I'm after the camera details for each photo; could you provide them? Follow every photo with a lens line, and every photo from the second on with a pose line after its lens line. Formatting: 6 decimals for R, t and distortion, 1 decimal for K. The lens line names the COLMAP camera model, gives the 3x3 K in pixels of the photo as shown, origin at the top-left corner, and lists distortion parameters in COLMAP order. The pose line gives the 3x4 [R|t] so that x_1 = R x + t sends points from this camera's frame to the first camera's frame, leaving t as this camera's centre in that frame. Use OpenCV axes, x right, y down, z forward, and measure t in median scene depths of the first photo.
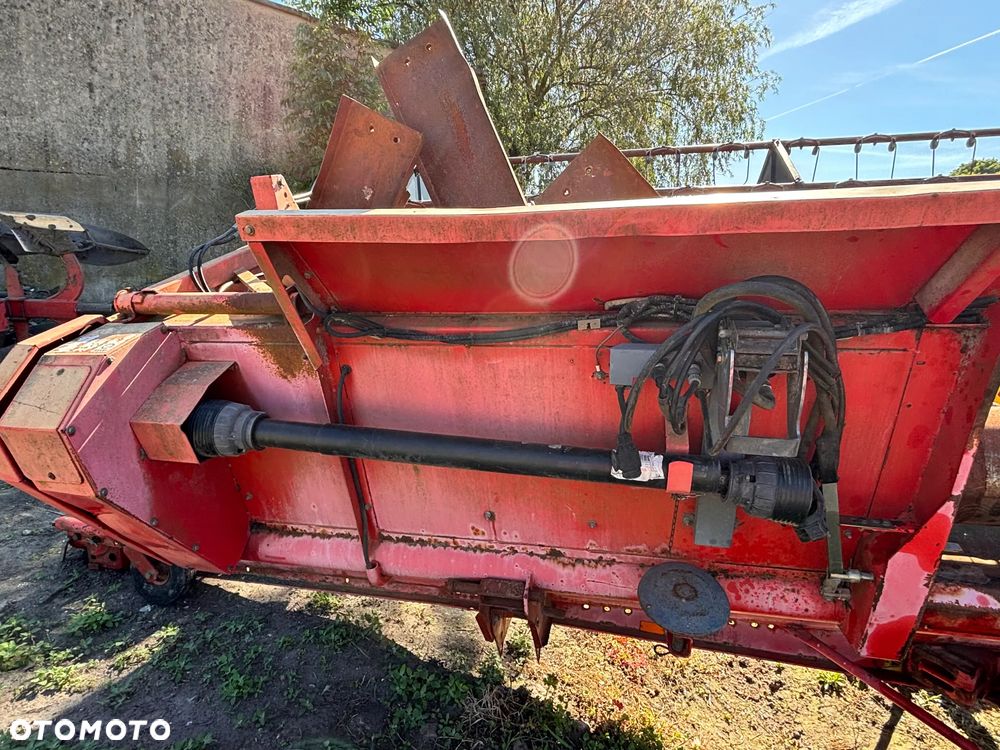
lens RADIAL K [[552.1, 0, 500.0], [0, 552.1, 375.0], [0, 0, 1]] dist [0.027802, 0.000757]
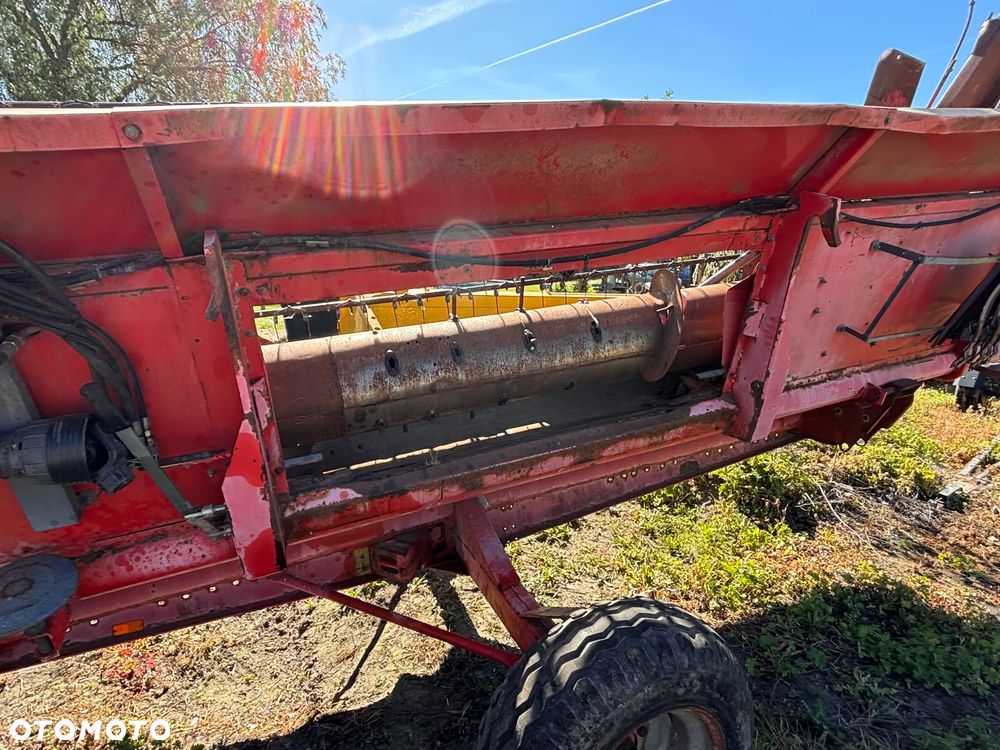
lens RADIAL K [[559.9, 0, 500.0], [0, 559.9, 375.0], [0, 0, 1]] dist [-0.000862, -0.001157]
pose [[0.826434, -0.183144, 0.532414, 0.432746], [0.168189, 0.982744, 0.076984, 0.091814], [-0.537326, 0.025924, 0.842976, -0.133795]]
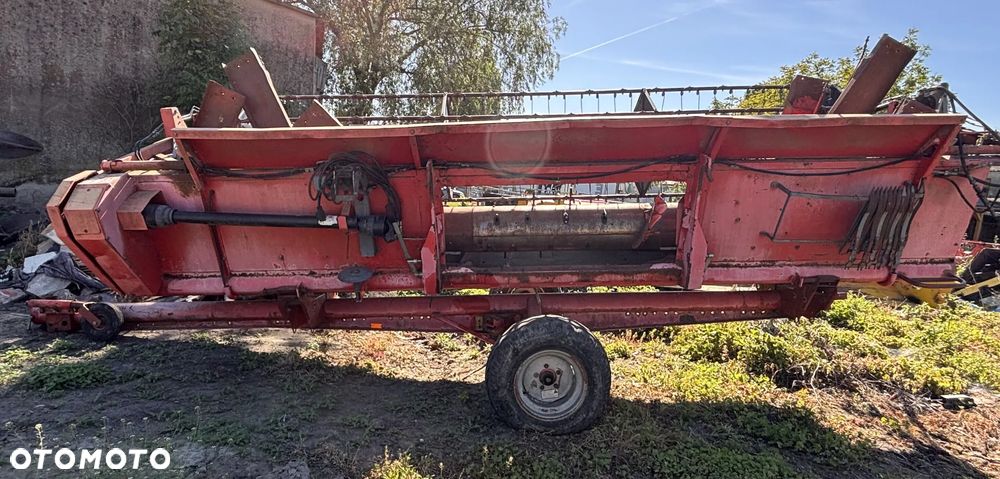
lens RADIAL K [[562.1, 0, 496.7], [0, 562.1, 250.6], [0, 0, 1]] dist [0.019503, -0.001436]
pose [[0.979134, -0.029830, 0.201012, 0.355286], [0.040596, 0.997941, -0.049654, 0.344632], [-0.199117, 0.056778, 0.978329, -1.351602]]
